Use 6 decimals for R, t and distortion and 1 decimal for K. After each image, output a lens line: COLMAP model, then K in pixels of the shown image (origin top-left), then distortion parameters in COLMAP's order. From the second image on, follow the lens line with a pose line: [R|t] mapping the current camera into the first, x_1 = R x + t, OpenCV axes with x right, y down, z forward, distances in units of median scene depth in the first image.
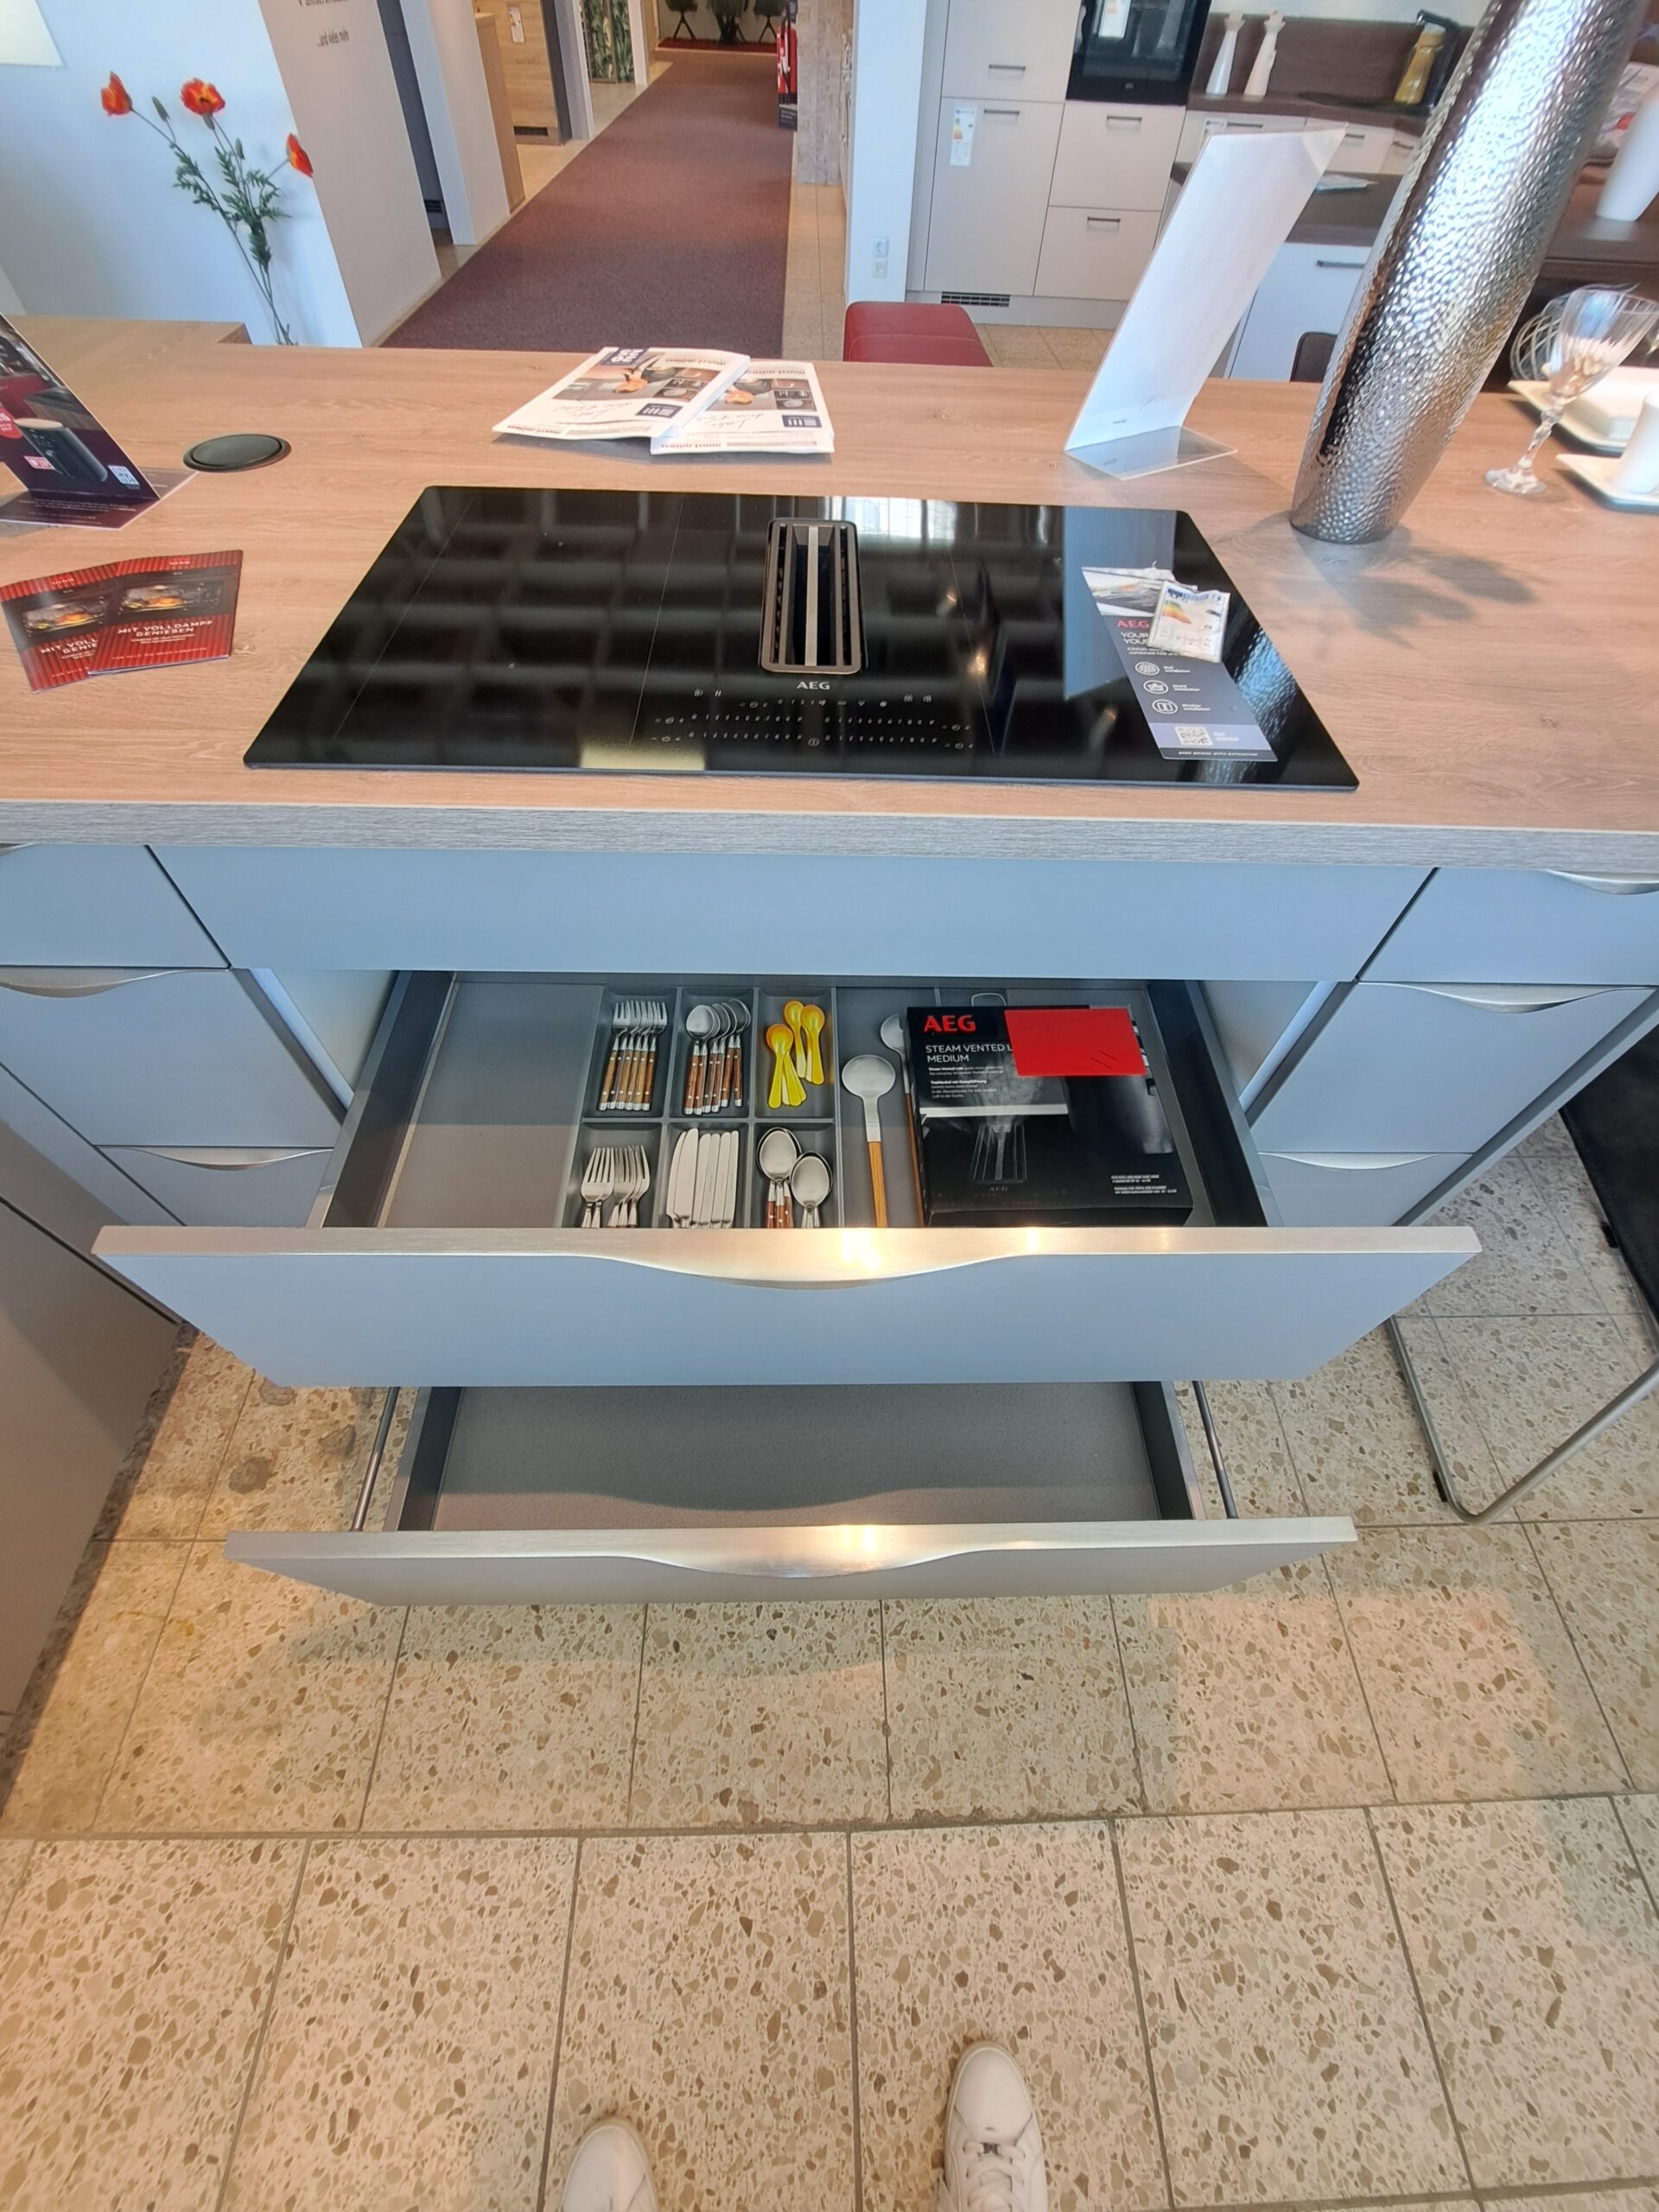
lens RADIAL K [[887.7, 0, 844.7], [0, 887.7, 1105.0], [0, 0, 1]] dist [-0.030036, 0.005328]
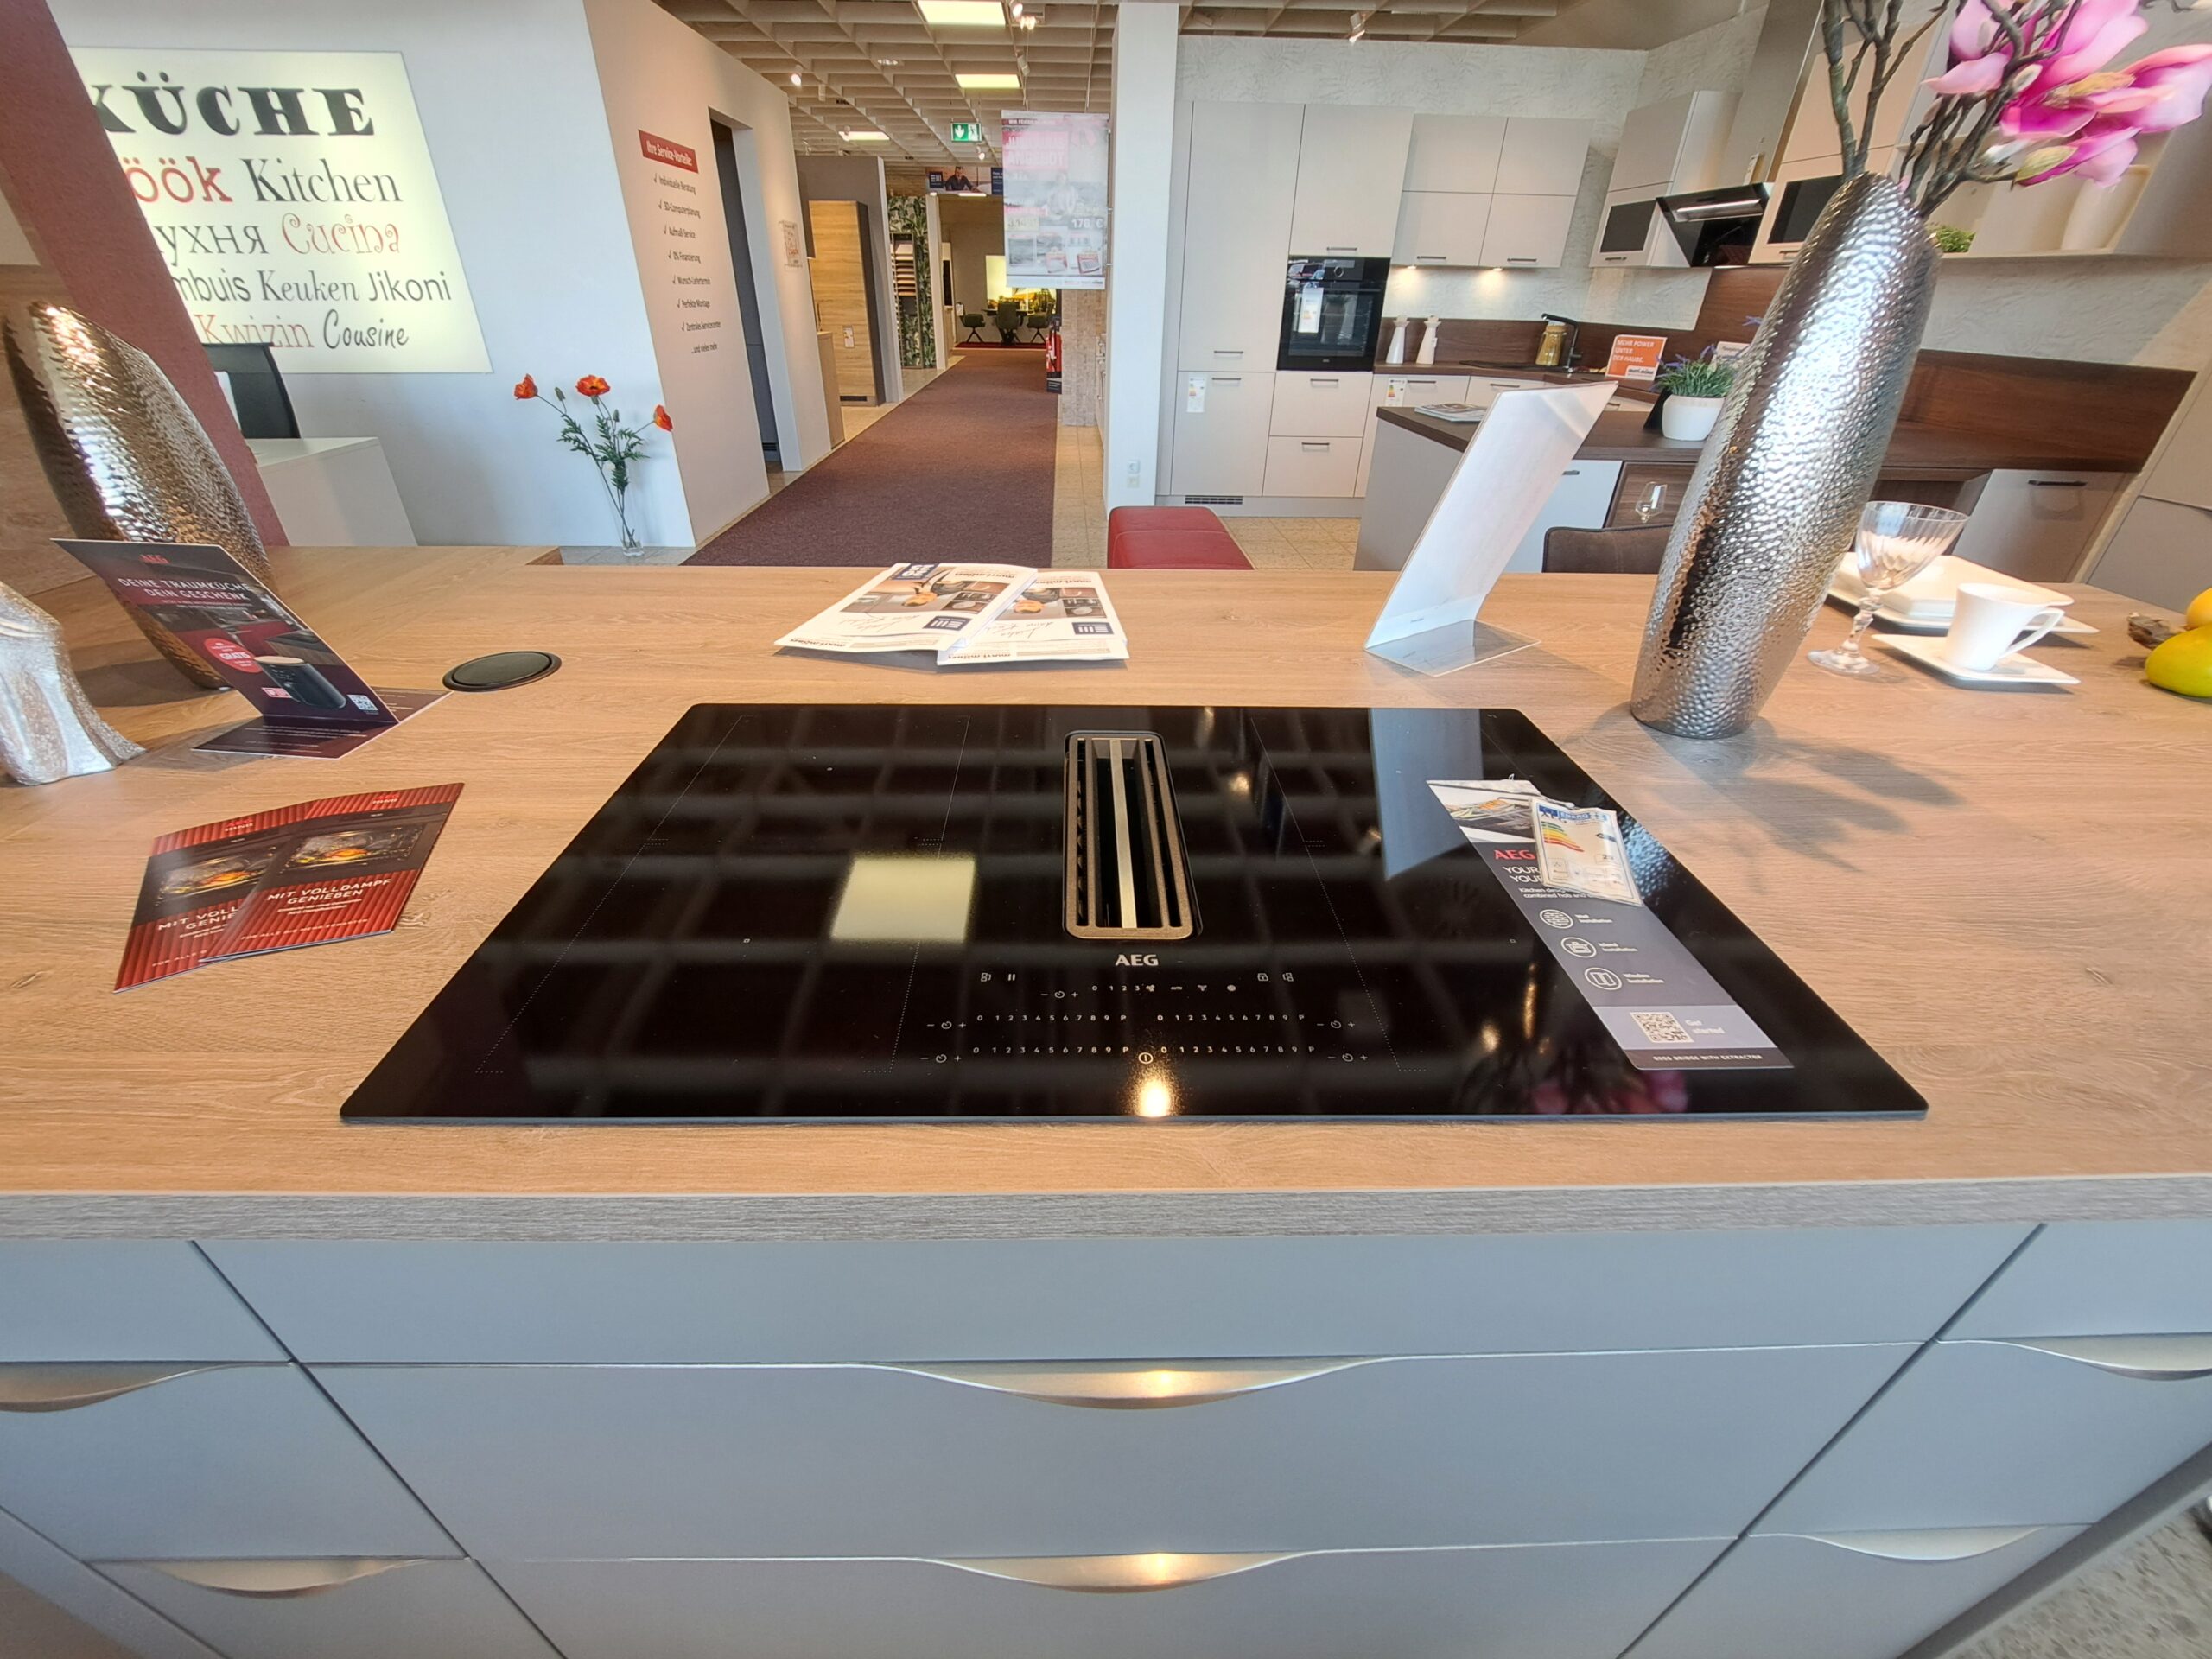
lens RADIAL K [[887.7, 0, 1097.0], [0, 887.7, 846.0], [0, 0, 1]] dist [-0.030036, 0.005328]
pose [[0.999756, -0.020781, -0.007462, -0.043595], [0.016658, 0.931711, -0.362818, -0.205090], [0.014492, 0.362605, 0.931830, 0.173250]]
